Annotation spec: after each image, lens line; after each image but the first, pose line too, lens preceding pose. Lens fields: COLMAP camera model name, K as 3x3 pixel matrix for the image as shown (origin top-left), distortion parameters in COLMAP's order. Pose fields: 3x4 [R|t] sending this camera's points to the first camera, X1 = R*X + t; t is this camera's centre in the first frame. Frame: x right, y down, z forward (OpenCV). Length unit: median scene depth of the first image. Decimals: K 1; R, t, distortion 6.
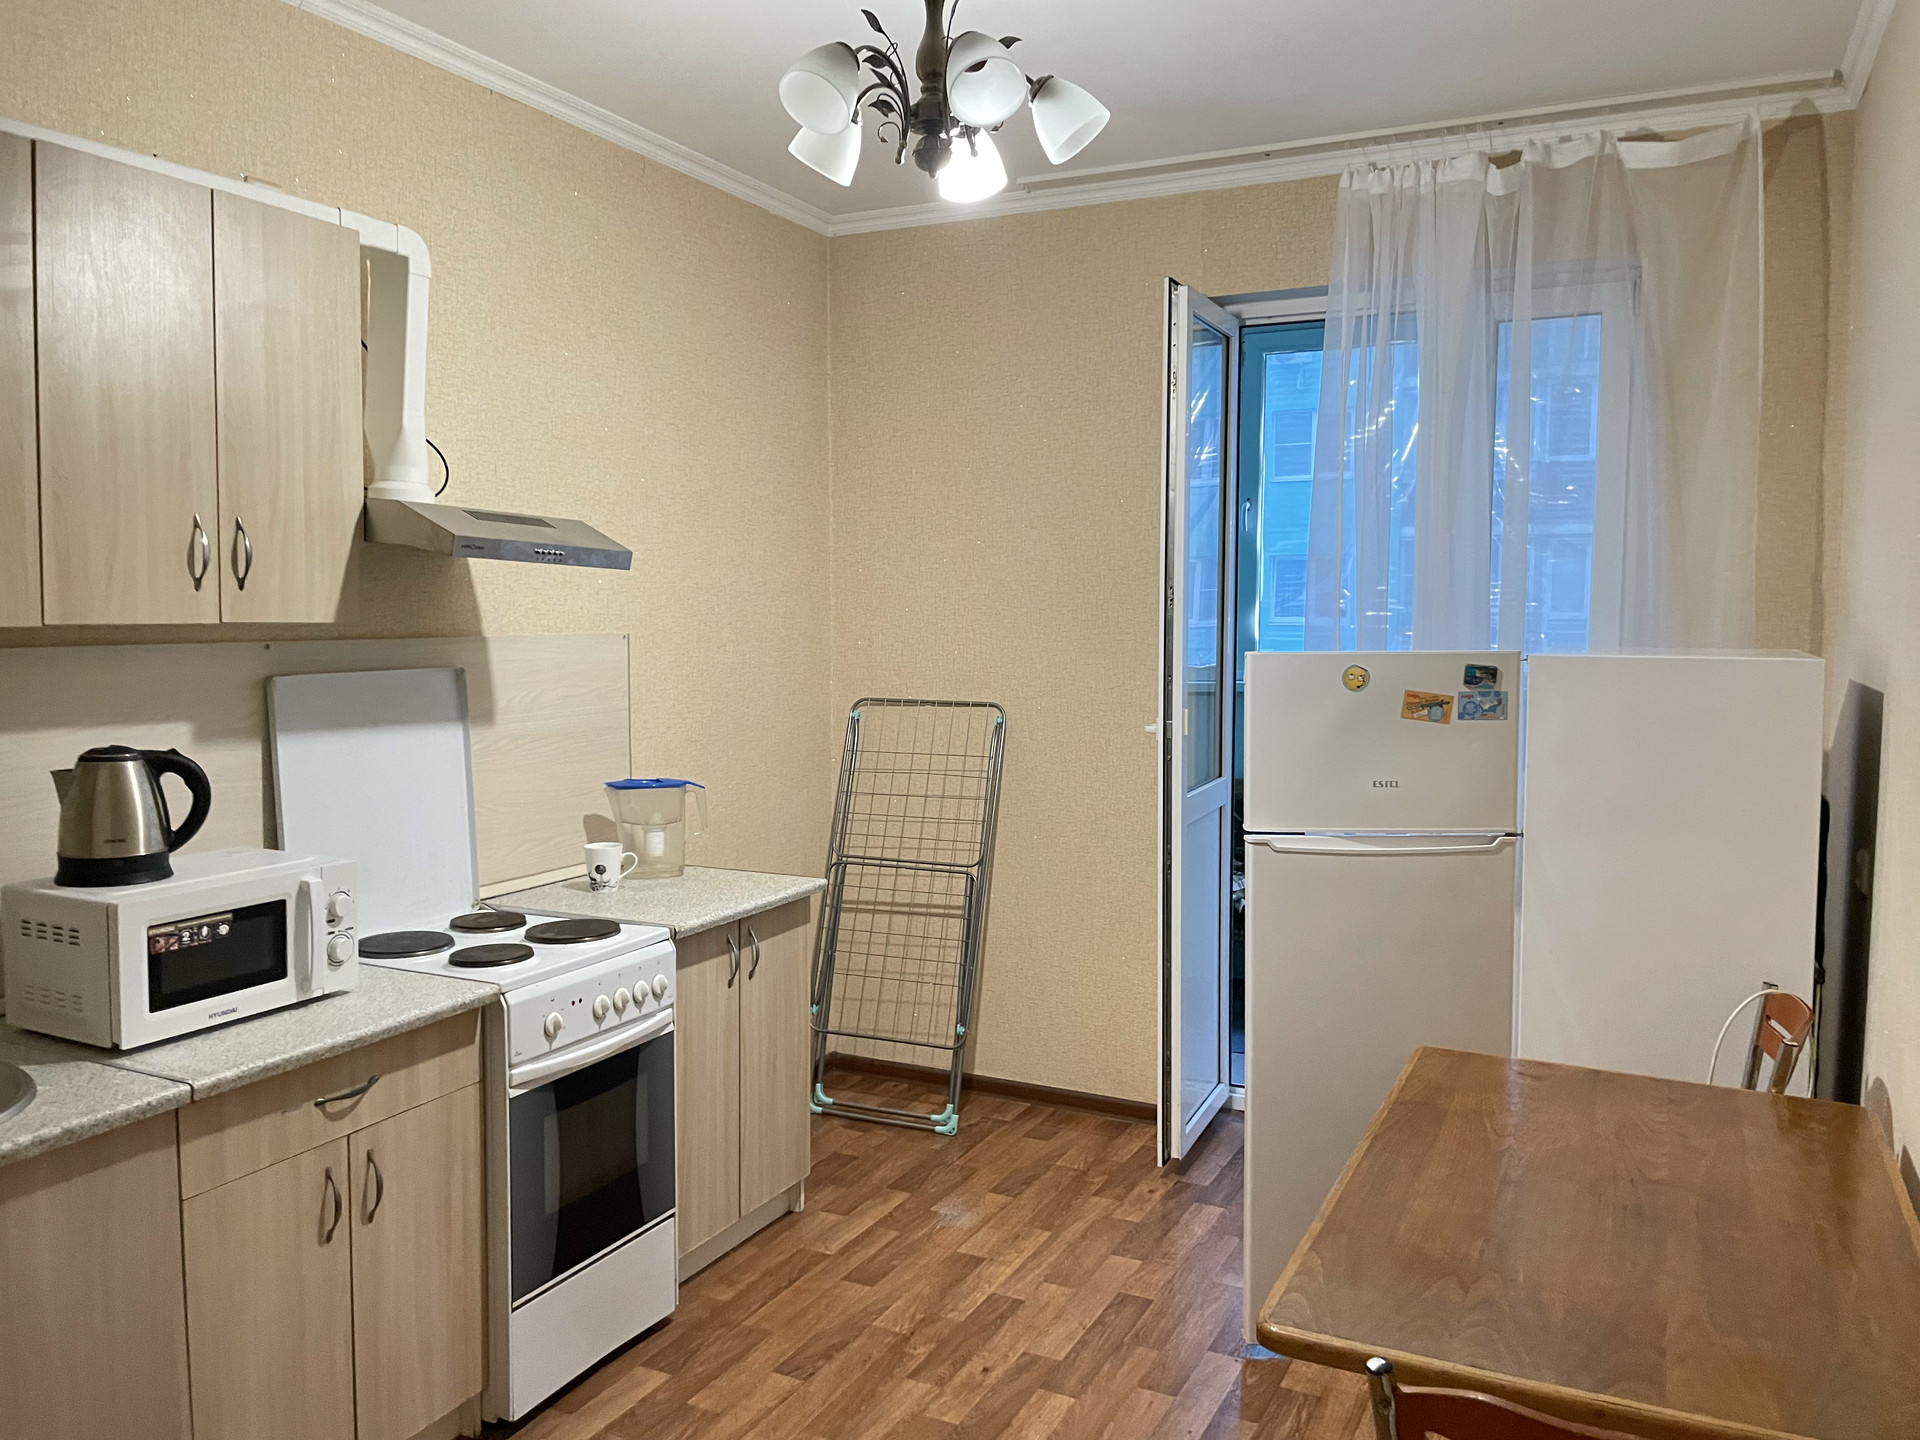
lens RADIAL K [[1467.7, 0, 958.6], [0, 1467.7, 706.1], [0, 0, 1]] dist [0.082346, -0.117201]
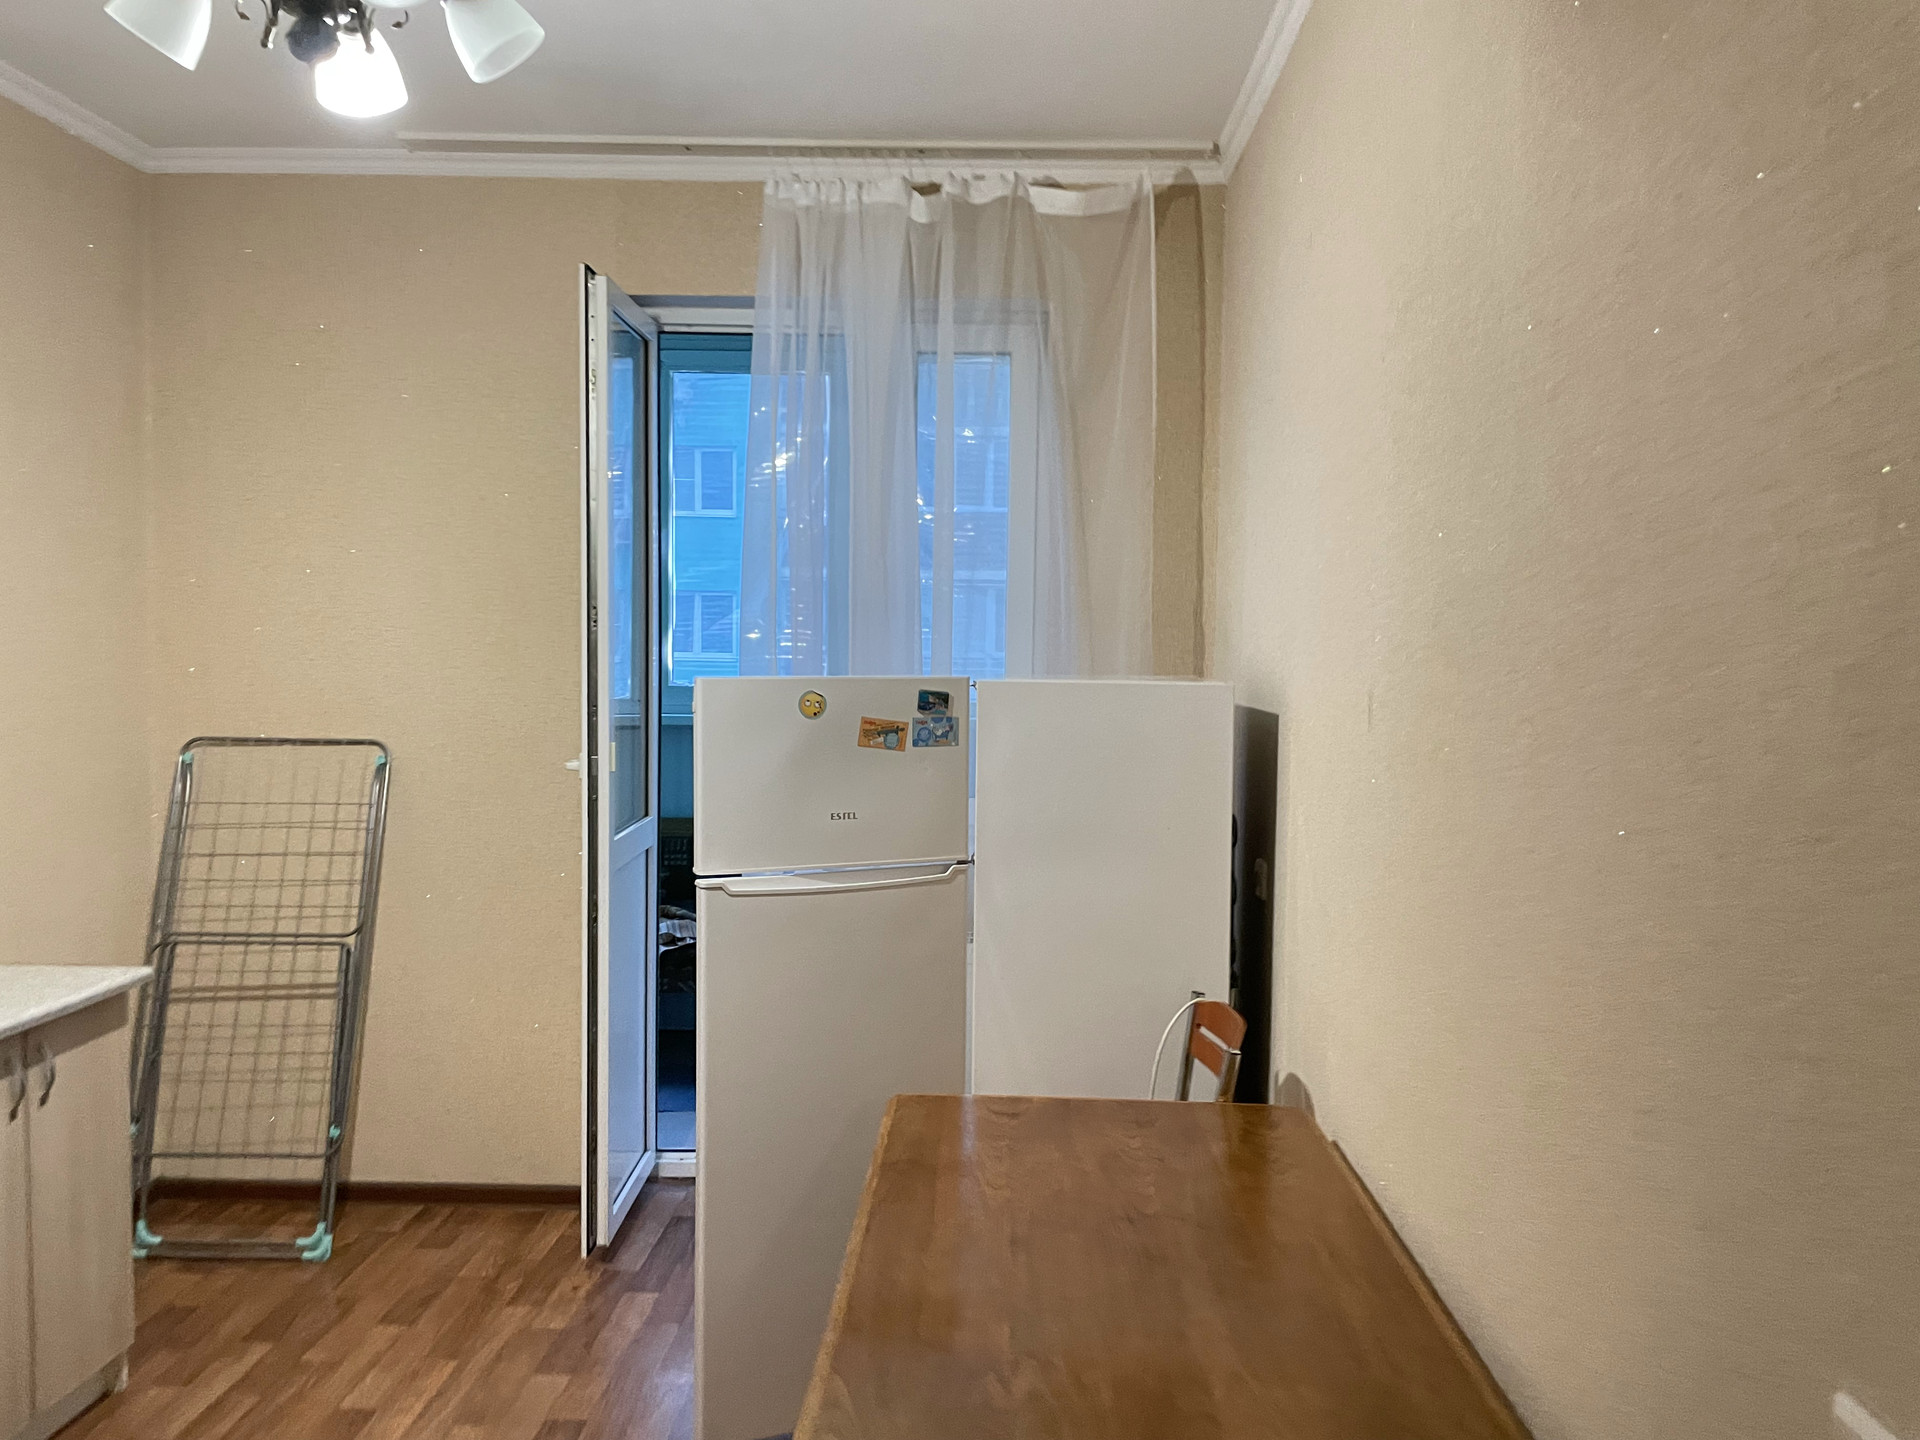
lens RADIAL K [[1433.8, 0, 967.5], [0, 1433.8, 710.5], [0, 0, 1]] dist [0.093641, -0.138066]
pose [[0.907333, -0.008608, 0.420325, -0.020654], [0.018228, 0.999656, -0.018874, 0.003125], [-0.420017, 0.024786, 0.907177, 0.109189]]
